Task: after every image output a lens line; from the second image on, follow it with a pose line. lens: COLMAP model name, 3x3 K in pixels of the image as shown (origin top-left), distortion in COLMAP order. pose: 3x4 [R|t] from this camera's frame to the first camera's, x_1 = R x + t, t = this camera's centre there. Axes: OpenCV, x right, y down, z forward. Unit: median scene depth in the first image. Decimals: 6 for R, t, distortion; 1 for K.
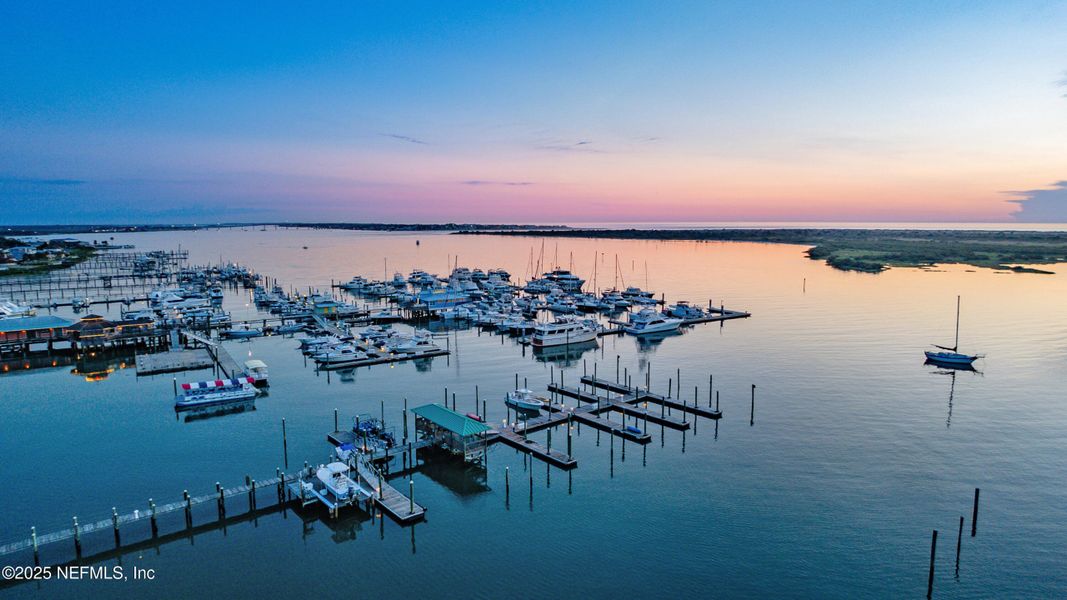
lens RADIAL K [[692.5, 0, 533.5], [0, 692.5, 300.0], [0, 0, 1]] dist [0.004164, 0.000809]
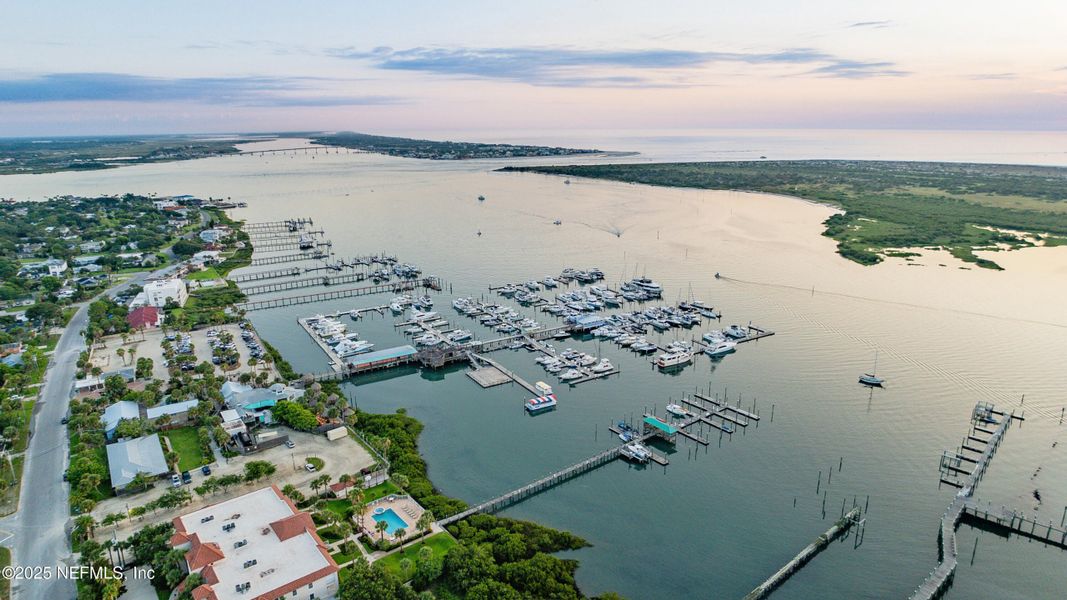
lens RADIAL K [[692.5, 0, 533.5], [0, 692.5, 300.0], [0, 0, 1]] dist [0.004164, 0.000809]
pose [[0.999443, 0.005131, -0.032966, -0.335599], [-0.000849, 0.991695, 0.128607, -0.421826], [0.033352, -0.128508, 0.991148, -1.049587]]
